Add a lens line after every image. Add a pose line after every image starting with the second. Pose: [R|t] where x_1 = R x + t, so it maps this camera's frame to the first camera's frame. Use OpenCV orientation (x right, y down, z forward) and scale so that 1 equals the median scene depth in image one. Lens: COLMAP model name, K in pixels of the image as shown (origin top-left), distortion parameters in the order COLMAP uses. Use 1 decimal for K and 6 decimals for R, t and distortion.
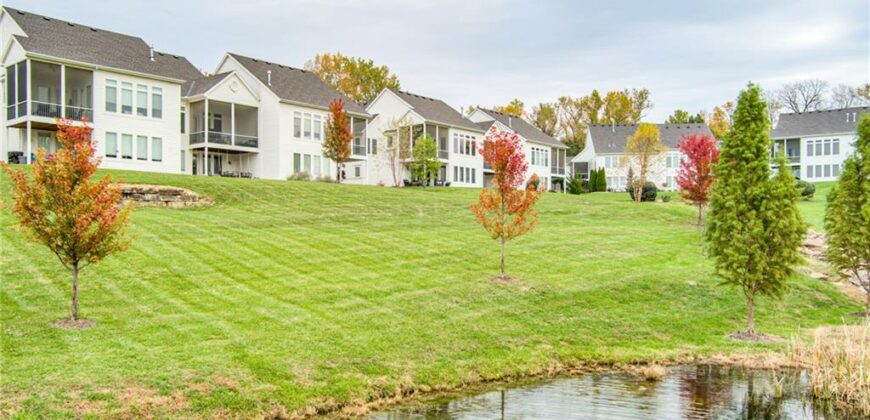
lens RADIAL K [[713.1, 0, 432.6], [0, 713.1, 238.7], [0, 0, 1]] dist [-0.000305, 0.005842]
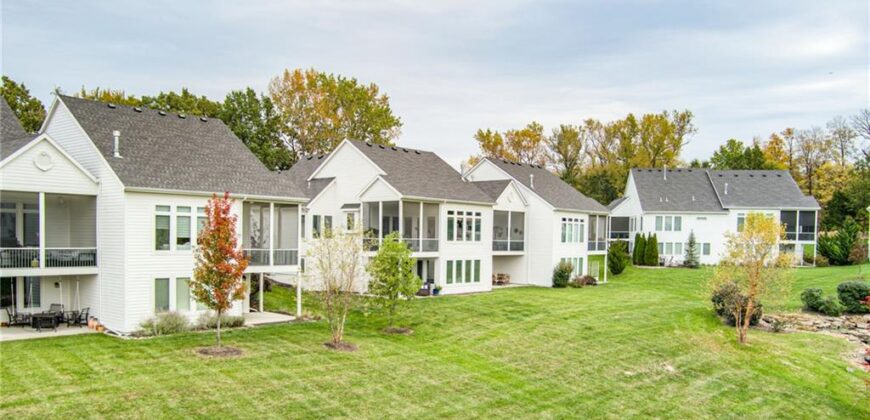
lens RADIAL K [[709.9, 0, 430.5], [0, 709.9, 268.0], [0, 0, 1]] dist [-0.009608, 0.007615]
pose [[0.999751, 0.014846, -0.016684, 0.021724], [-0.014180, 0.999124, 0.039366, -0.102434], [0.017253, -0.039120, 0.999086, 0.293988]]
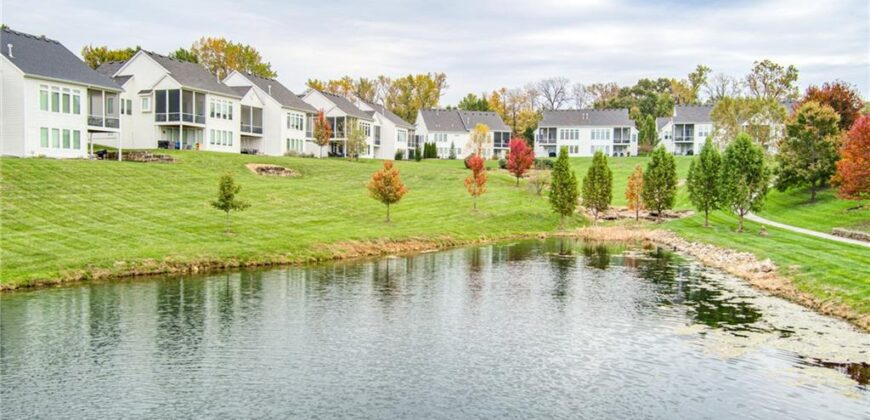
lens RADIAL K [[713.1, 0, 432.6], [0, 713.1, 238.7], [0, 0, 1]] dist [-0.000305, 0.005842]
pose [[0.945235, -0.012625, 0.326147, -0.274424], [-0.011429, 0.997358, 0.071733, -0.008731], [-0.326191, -0.071532, 0.942594, -0.432519]]
